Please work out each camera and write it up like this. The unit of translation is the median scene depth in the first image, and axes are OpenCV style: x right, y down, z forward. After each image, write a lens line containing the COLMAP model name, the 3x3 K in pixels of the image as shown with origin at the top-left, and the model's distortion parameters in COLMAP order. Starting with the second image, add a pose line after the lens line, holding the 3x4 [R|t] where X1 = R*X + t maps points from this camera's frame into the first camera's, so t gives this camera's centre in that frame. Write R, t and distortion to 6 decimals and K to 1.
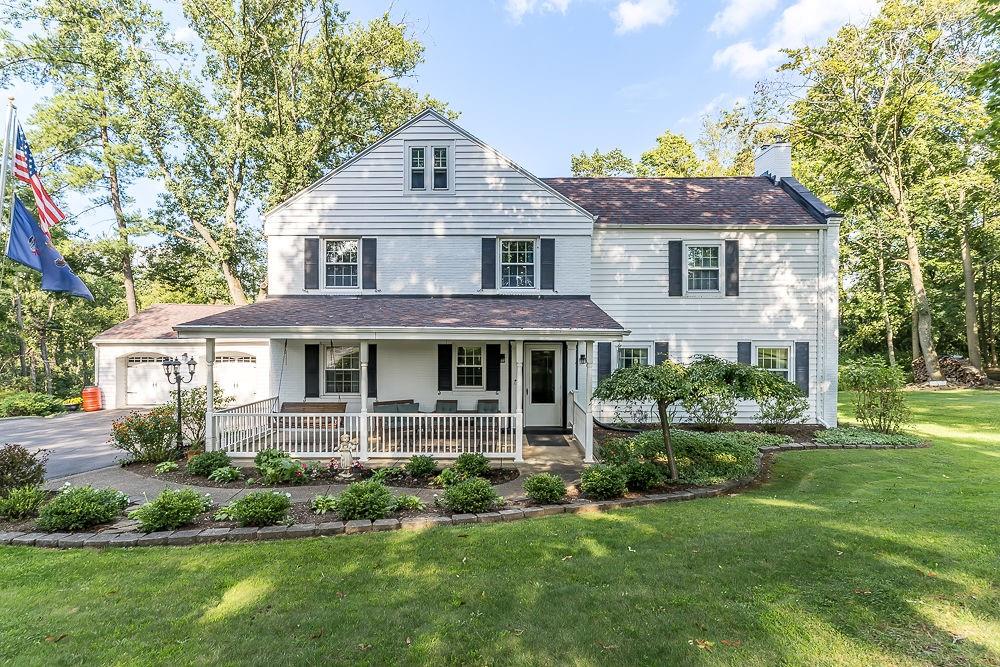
lens RADIAL K [[488.0, 0, 495.3], [0, 488.0, 337.6], [0, 0, 1]] dist [-0.000294, -0.000096]
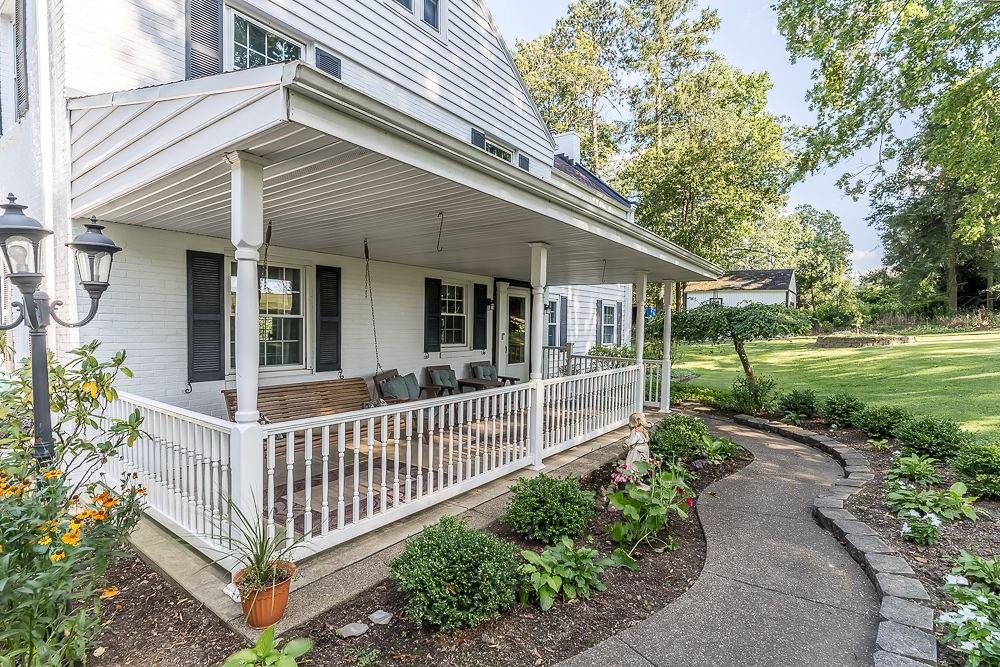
lens RADIAL K [[488.0, 0, 495.3], [0, 488.0, 337.6], [0, 0, 1]] dist [-0.000294, -0.000096]
pose [[0.567261, -0.017927, 0.823343, -0.580287], [-0.004669, 0.999677, 0.024982, 0.073751], [-0.823525, -0.018015, 0.566994, 0.576117]]
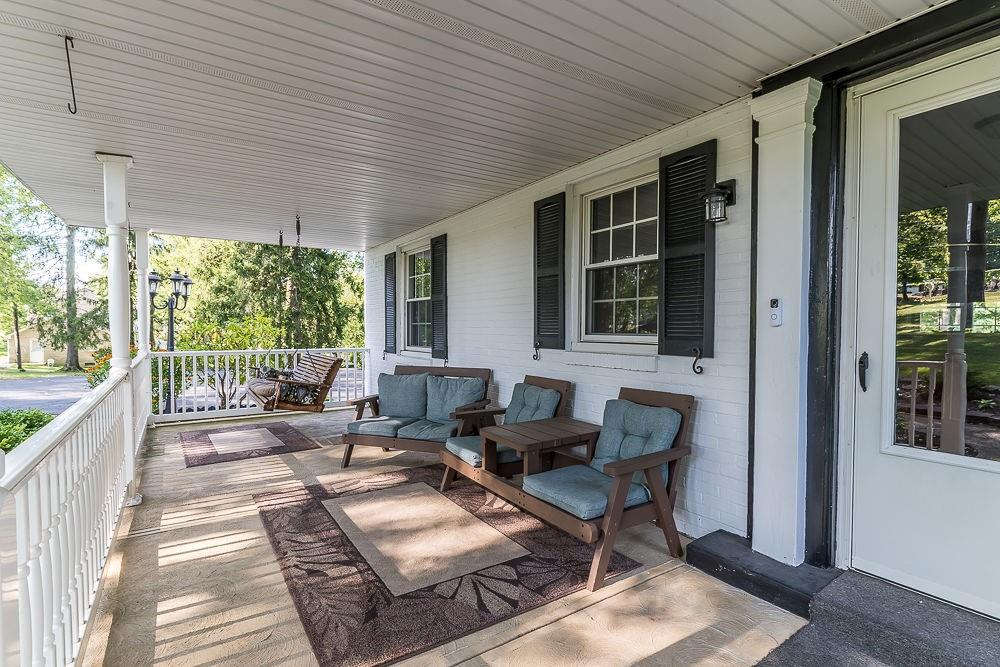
lens RADIAL K [[488.0, 0, 495.3], [0, 488.0, 337.6], [0, 0, 1]] dist [-0.000294, -0.000096]
pose [[0.575660, 0.016431, -0.817524, 0.129978], [-0.001240, 0.999814, 0.019221, 0.096175], [0.817688, -0.010051, 0.575573, 0.797480]]
